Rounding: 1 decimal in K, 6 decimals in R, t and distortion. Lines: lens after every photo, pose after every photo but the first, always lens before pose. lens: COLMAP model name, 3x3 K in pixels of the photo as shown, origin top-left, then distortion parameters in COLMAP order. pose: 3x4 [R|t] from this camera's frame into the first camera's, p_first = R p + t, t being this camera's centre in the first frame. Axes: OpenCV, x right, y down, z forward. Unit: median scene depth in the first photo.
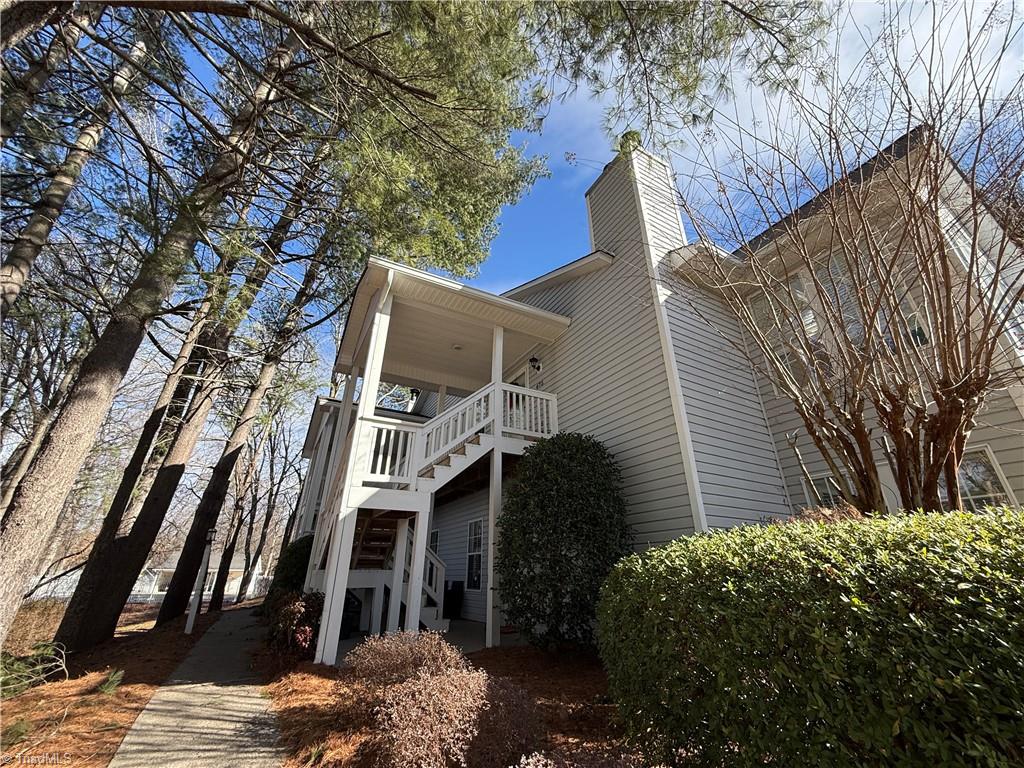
lens RADIAL K [[407.8, 0, 512.0], [0, 407.8, 384.0], [0, 0, 1]] dist [-0.000145, -0.000169]
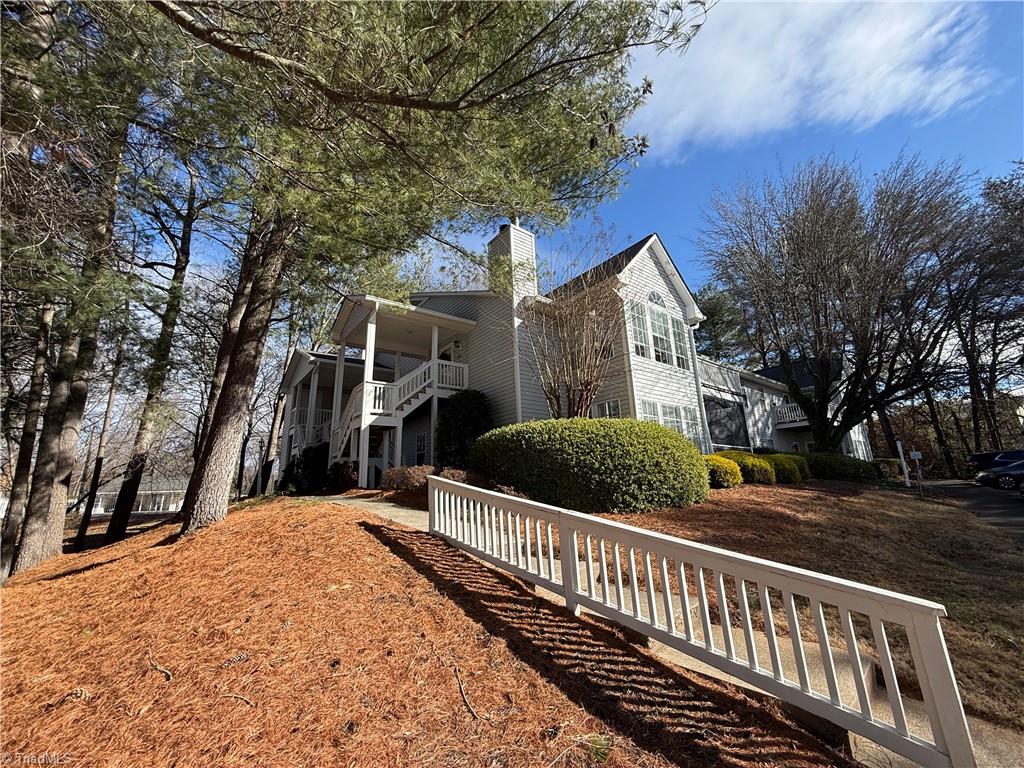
lens RADIAL K [[407.8, 0, 512.0], [0, 407.8, 384.0], [0, 0, 1]] dist [-0.000145, -0.000169]
pose [[0.987138, 0.002078, 0.159855, 0.014694], [-0.026726, 0.987989, 0.152195, -0.210092], [-0.157619, -0.154510, 0.975337, -0.980738]]
